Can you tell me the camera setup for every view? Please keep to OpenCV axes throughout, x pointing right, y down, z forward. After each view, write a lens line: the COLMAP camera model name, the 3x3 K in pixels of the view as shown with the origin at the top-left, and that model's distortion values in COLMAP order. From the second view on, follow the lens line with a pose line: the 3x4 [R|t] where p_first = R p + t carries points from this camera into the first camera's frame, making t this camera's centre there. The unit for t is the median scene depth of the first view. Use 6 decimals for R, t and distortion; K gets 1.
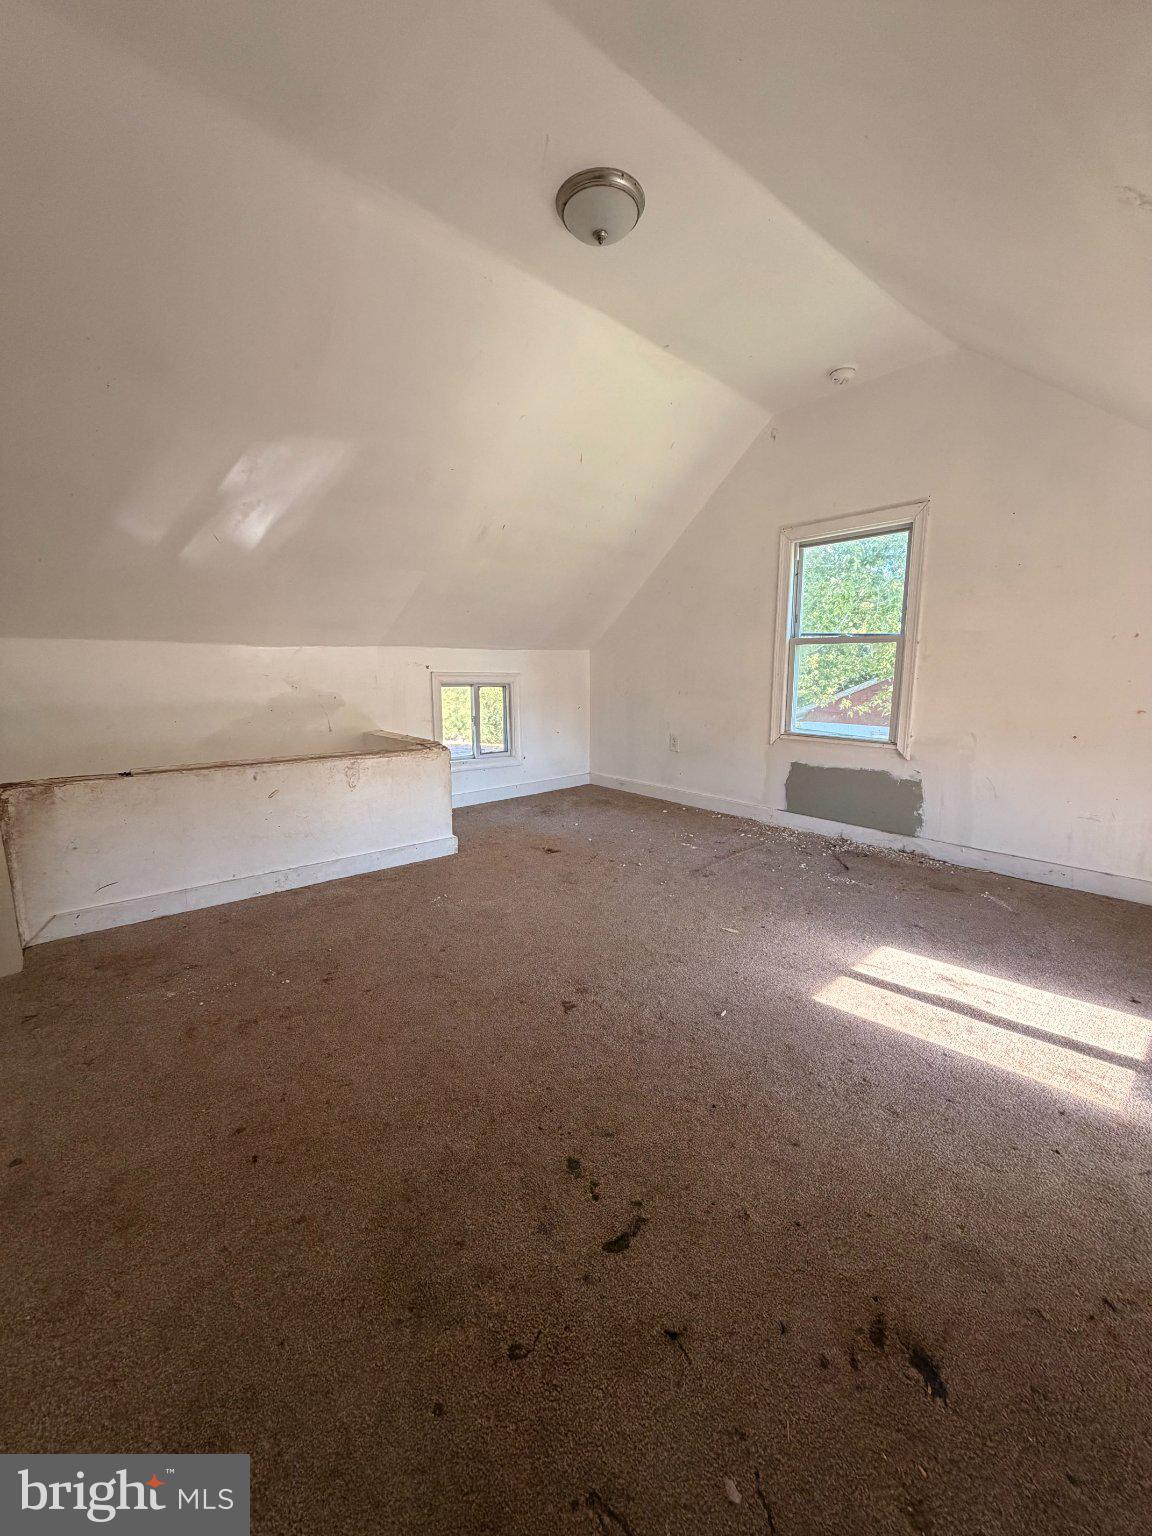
lens RADIAL K [[606.3, 0, 576.0], [0, 606.3, 768.0], [0, 0, 1]] dist [0.023849, 0.000043]
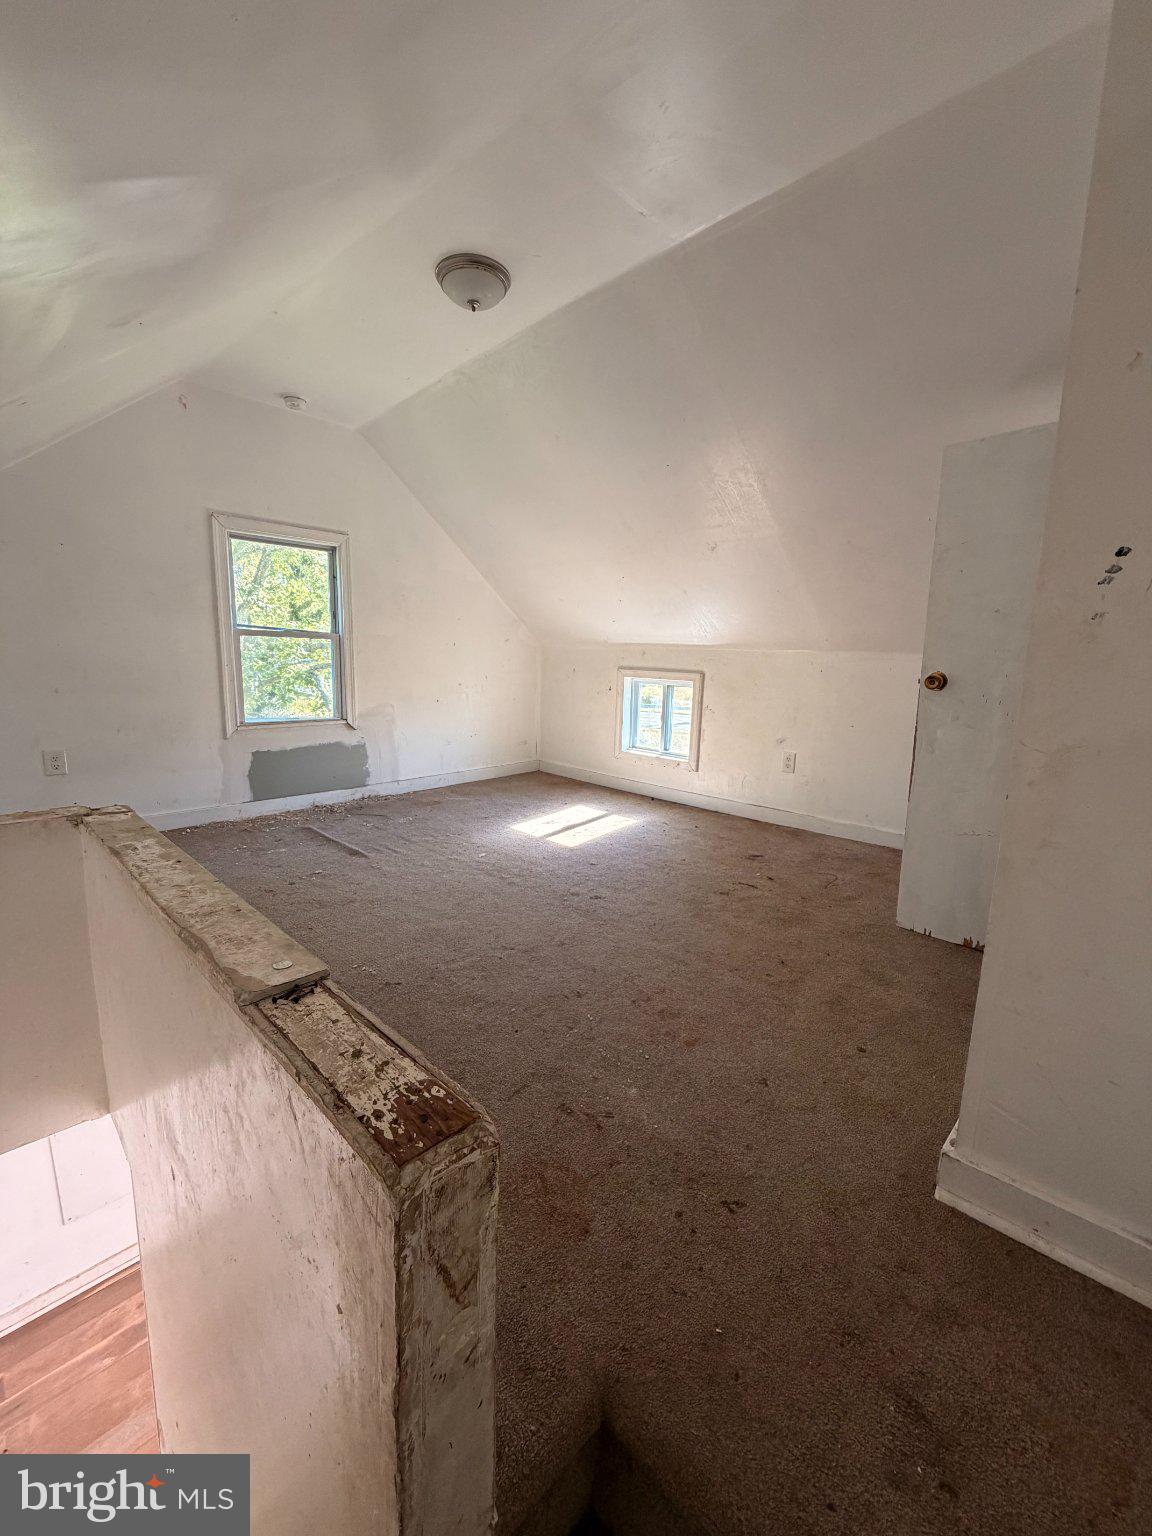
lens RADIAL K [[622.7, 0, 576.0], [0, 622.7, 768.0], [0, 0, 1]] dist [0.010858, -0.000170]
pose [[-0.092034, -0.180336, 0.979290, -0.815798], [0.140460, 0.971279, 0.192061, -0.122262], [-0.985799, 0.155228, -0.064061, 0.618039]]
